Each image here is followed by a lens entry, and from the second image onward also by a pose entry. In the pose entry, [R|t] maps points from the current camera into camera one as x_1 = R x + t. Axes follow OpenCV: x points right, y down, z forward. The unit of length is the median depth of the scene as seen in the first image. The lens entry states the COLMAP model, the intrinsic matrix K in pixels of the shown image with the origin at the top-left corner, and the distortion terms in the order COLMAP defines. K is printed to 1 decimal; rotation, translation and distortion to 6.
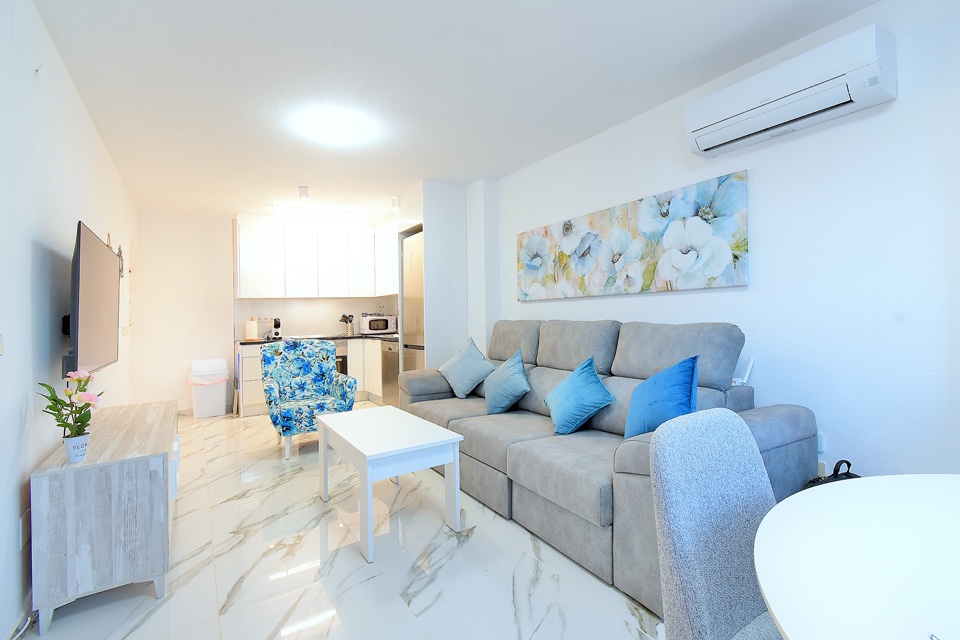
lens RADIAL K [[446.7, 0, 508.0], [0, 446.7, 305.6], [0, 0, 1]] dist [0.006690, 0.000093]
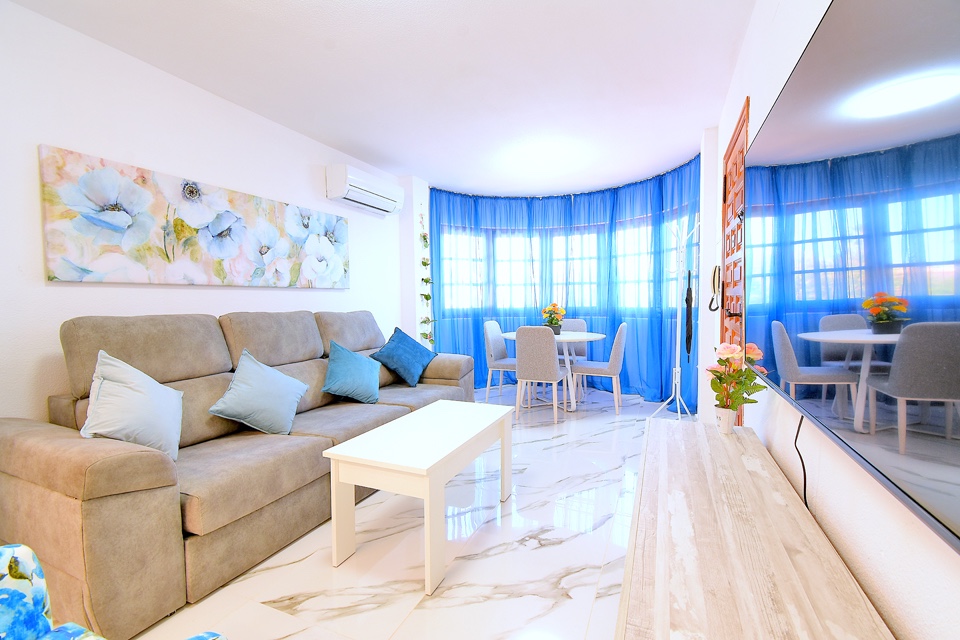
lens RADIAL K [[446.7, 0, 469.3], [0, 446.7, 335.9], [0, 0, 1]] dist [0.006690, 0.000093]
pose [[-0.515440, -0.028731, 0.856444, -0.865459], [0.015067, 0.998979, 0.042580, 0.049764], [-0.856793, 0.034851, -0.514481, 1.140704]]
